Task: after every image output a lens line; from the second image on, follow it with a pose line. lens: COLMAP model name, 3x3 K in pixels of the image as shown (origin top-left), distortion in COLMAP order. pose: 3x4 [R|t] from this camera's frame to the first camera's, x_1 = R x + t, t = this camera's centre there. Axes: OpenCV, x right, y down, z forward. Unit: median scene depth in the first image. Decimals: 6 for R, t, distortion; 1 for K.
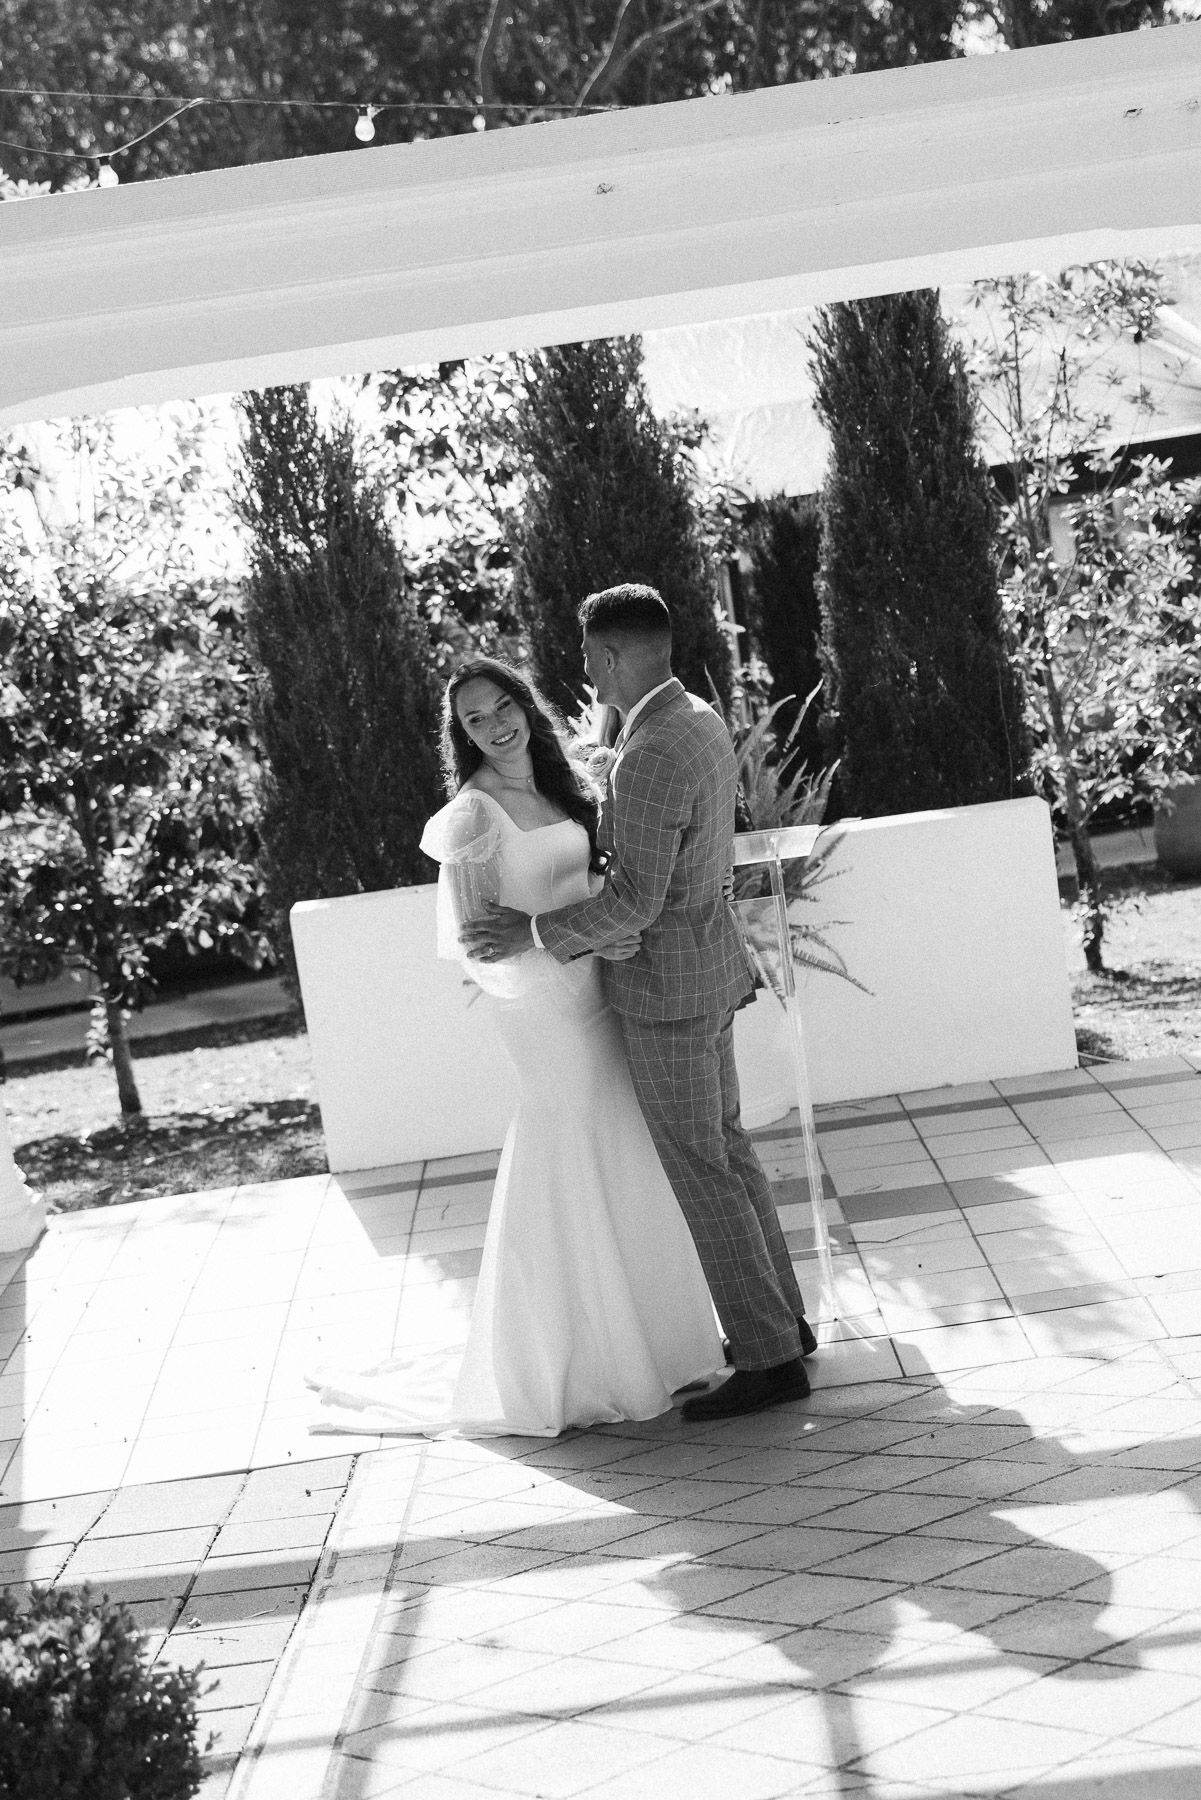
lens RADIAL K [[2745.0, 0, 597.9], [0, 2745.0, 894.6], [0, 0, 1]] dist [-0.032274, 0.000000]
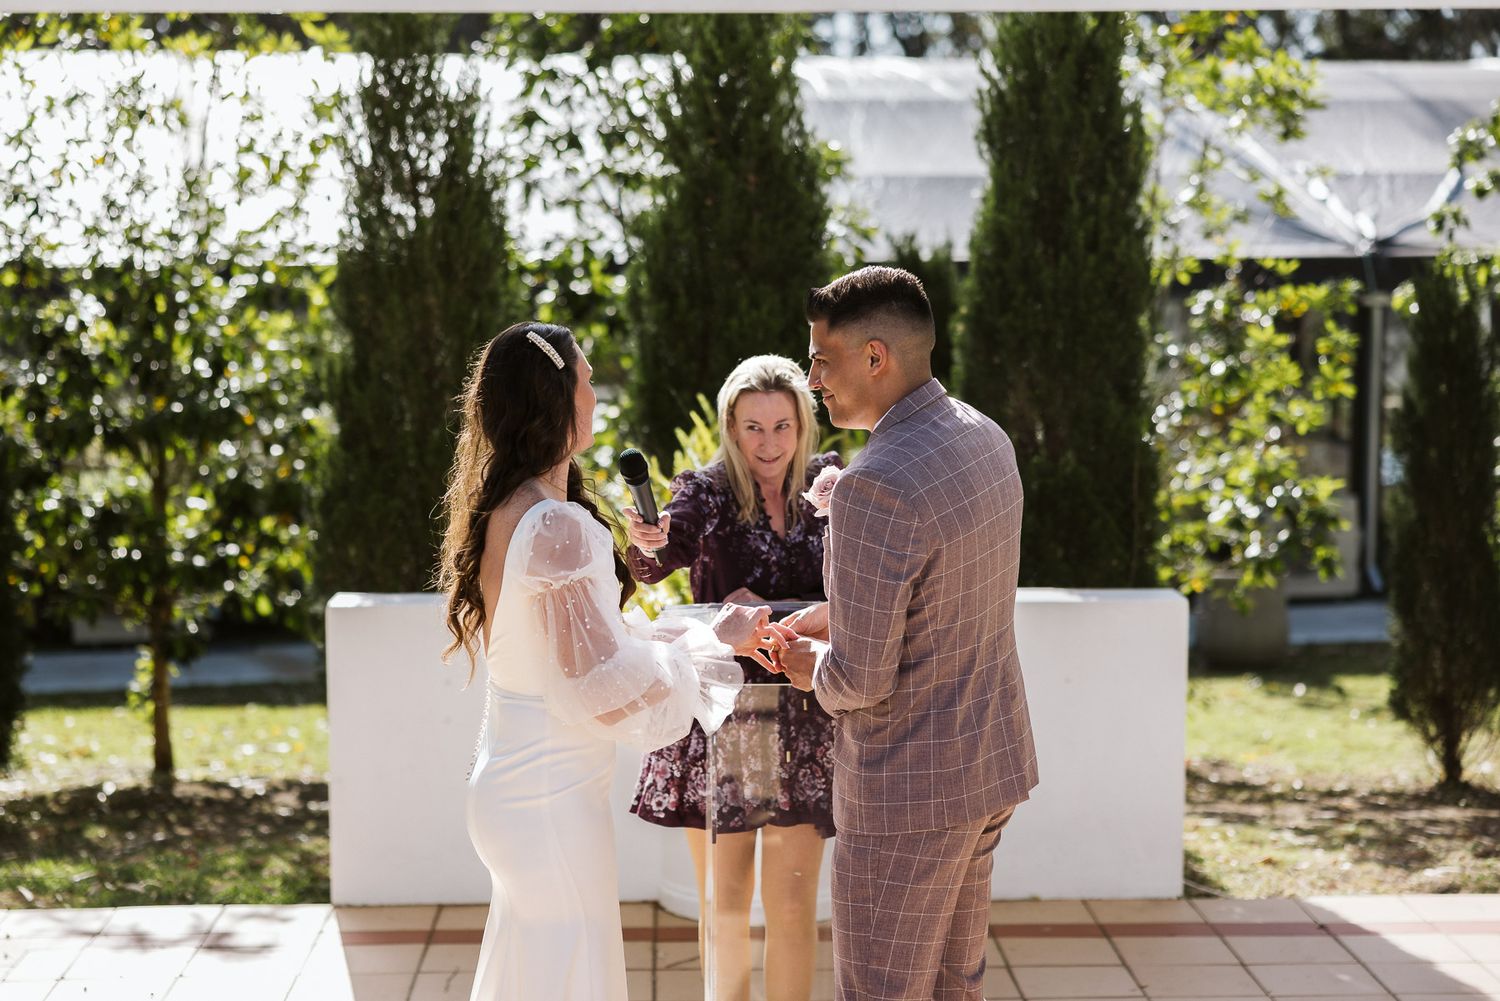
lens RADIAL K [[2628.0, 0, 746.7], [0, 2628.0, 507.5], [0, 0, 1]] dist [-0.055968, 0.000000]
pose [[0.990042, 0.138177, 0.026887, -0.004495], [-0.137000, 0.989698, -0.041579, -0.006041], [-0.032355, 0.037481, 0.998773, 0.112561]]
